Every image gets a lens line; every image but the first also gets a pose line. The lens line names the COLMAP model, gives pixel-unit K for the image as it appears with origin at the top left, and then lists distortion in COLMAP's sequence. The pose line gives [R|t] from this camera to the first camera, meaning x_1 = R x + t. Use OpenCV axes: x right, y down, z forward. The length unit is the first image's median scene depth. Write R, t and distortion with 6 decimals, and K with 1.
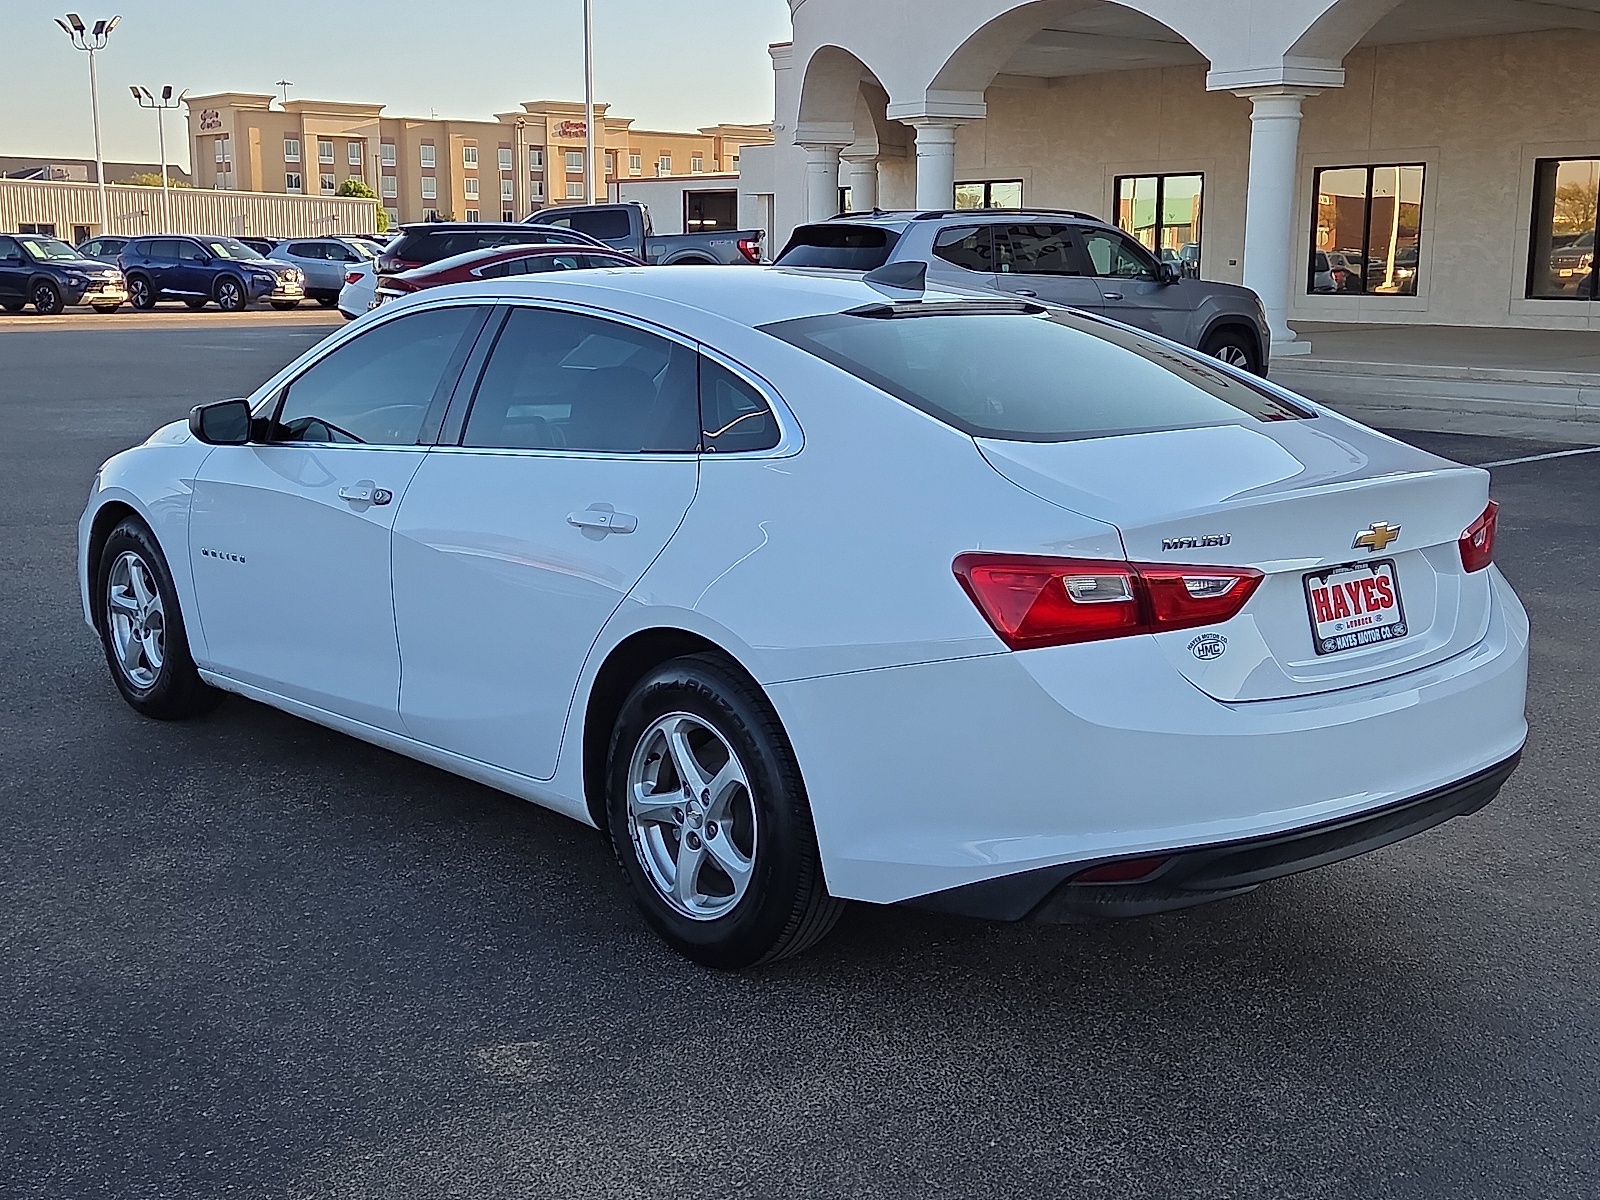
lens RADIAL K [[1861.3, 0, 828.1], [0, 1861.3, 600.1], [0, 0, 1]] dist [0.019669, 0.009195]
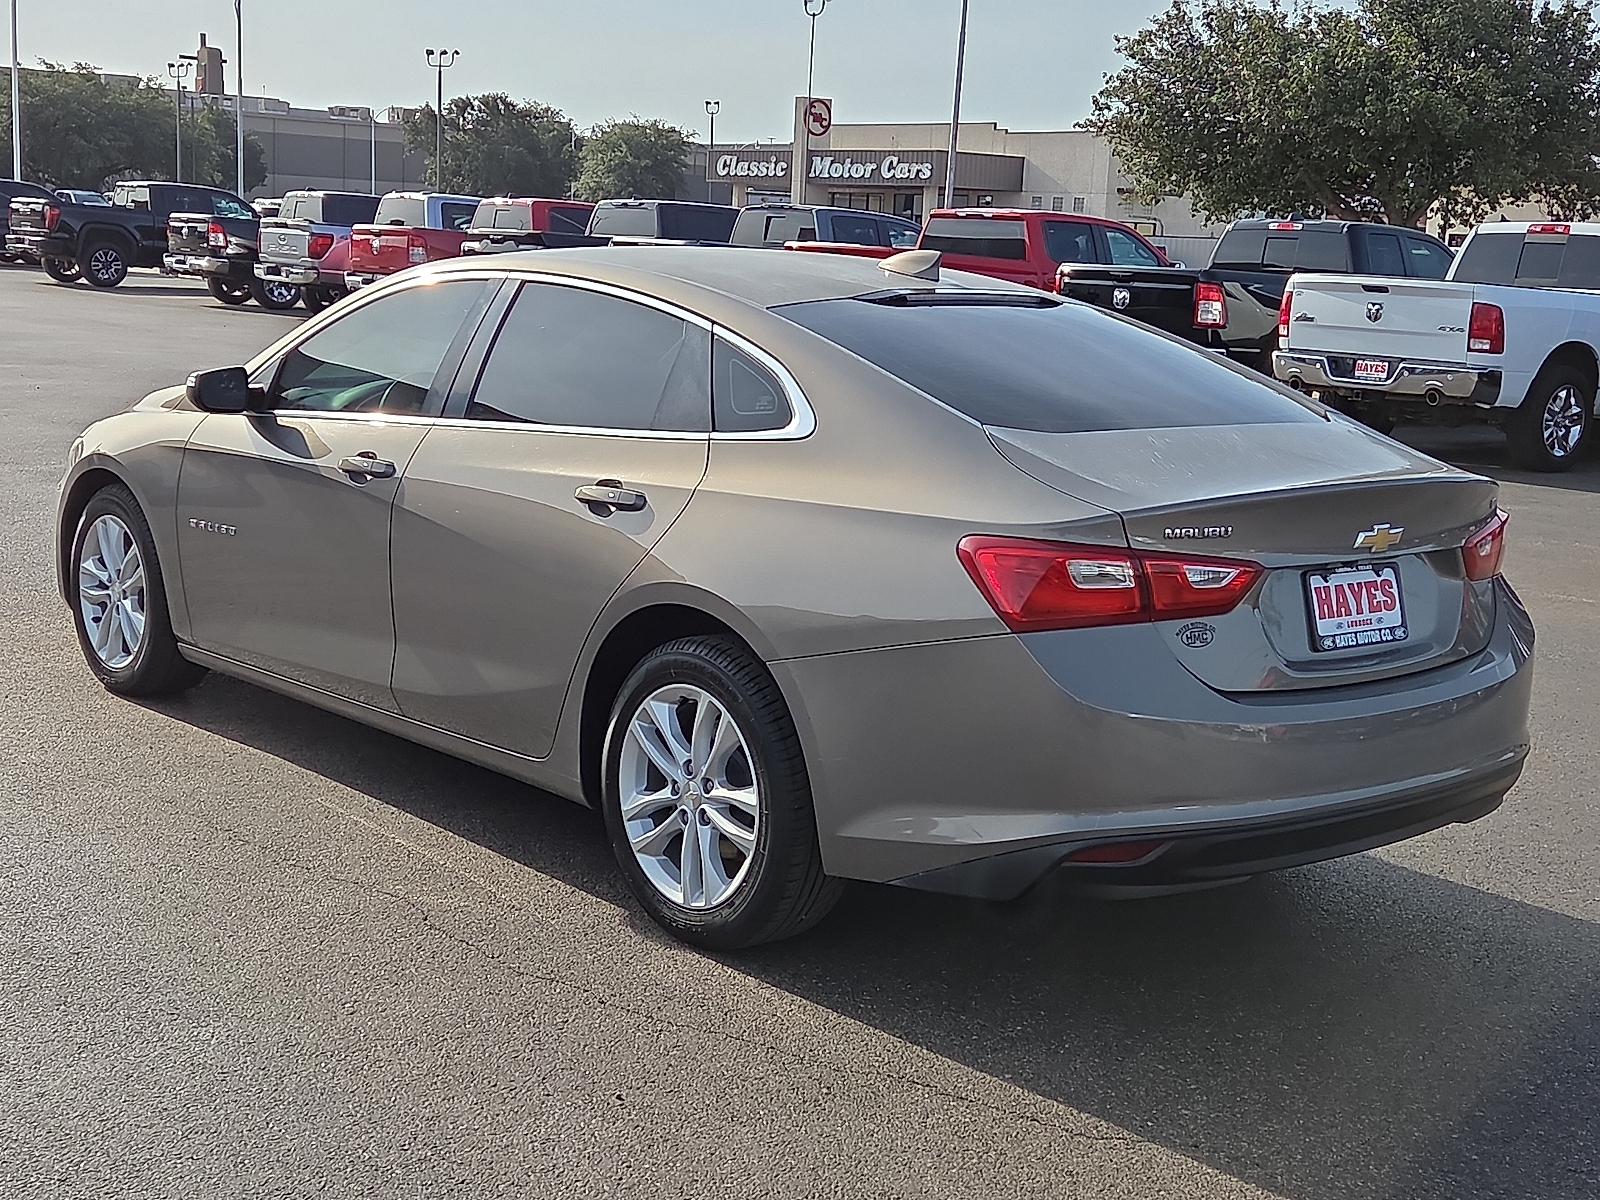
lens RADIAL K [[2137.5, 0, 800.0], [0, 2137.5, 600.0], [0, 0, 1]] dist [-0.001306, 0.023725]
pose [[0.999248, 0.037821, -0.008587, -0.008095], [-0.037945, 0.999170, -0.014817, 0.028316], [0.008019, 0.015131, 0.999853, -0.156930]]
